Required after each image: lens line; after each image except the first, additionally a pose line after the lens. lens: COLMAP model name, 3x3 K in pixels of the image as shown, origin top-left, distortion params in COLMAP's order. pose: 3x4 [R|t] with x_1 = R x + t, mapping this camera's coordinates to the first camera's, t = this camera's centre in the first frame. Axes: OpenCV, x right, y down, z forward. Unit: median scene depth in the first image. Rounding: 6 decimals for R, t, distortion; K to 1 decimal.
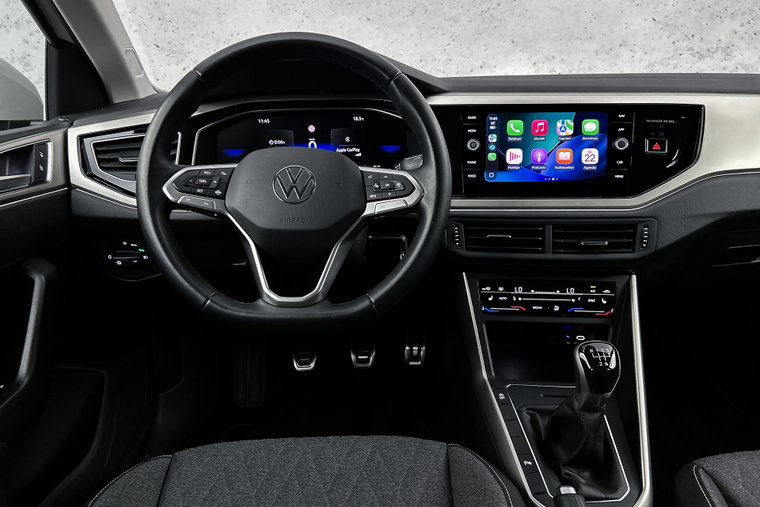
lens RADIAL K [[556.4, 0, 380.3], [0, 556.4, 260.5], [0, 0, 1]] dist [0.063235, -0.057983]
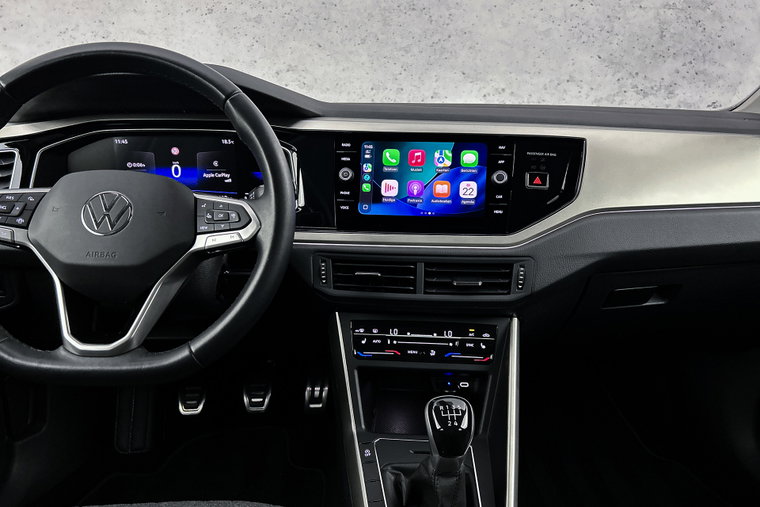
lens RADIAL K [[556.4, 0, 378.6], [0, 556.4, 260.9], [0, 0, 1]] dist [0.063235, -0.057983]
pose [[0.998530, 0.016029, 0.051779, 0.177178], [-0.013676, 0.998872, -0.045480, -0.022822], [-0.052449, 0.044705, 0.997622, 0.088162]]
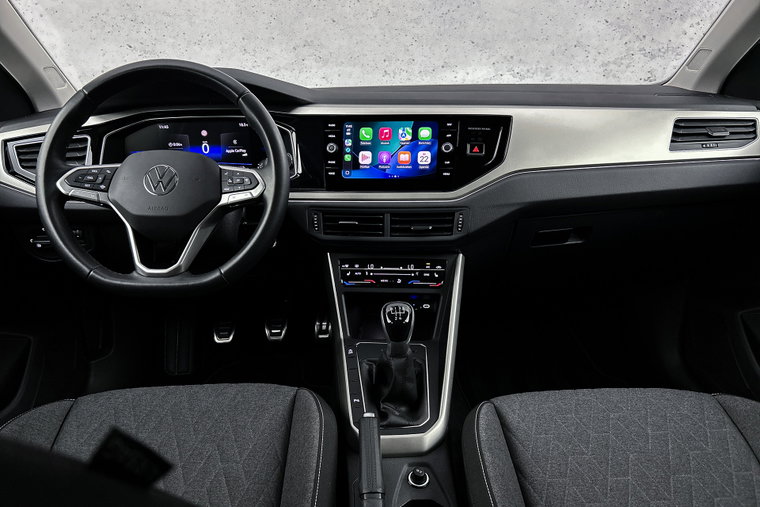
lens RADIAL K [[556.4, 0, 381.6], [0, 556.4, 259.3], [0, 0, 1]] dist [0.063235, -0.057983]
pose [[0.999951, -0.003747, 0.009181, 0.266202], [0.003677, 0.999965, 0.007569, 0.028118], [-0.009209, -0.007535, 0.999929, -0.222736]]
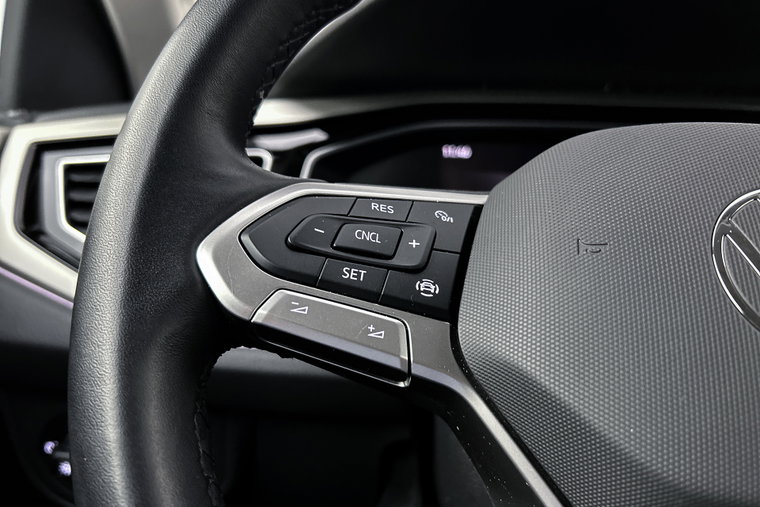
lens RADIAL K [[556.4, 0, 386.0], [0, 556.4, 276.3], [0, 0, 1]] dist [0.063235, -0.057983]
pose [[0.993602, 0.075117, -0.084331, -0.236171], [-0.091334, 0.973679, -0.208822, -0.063099], [0.066425, 0.215188, 0.974311, 0.636031]]
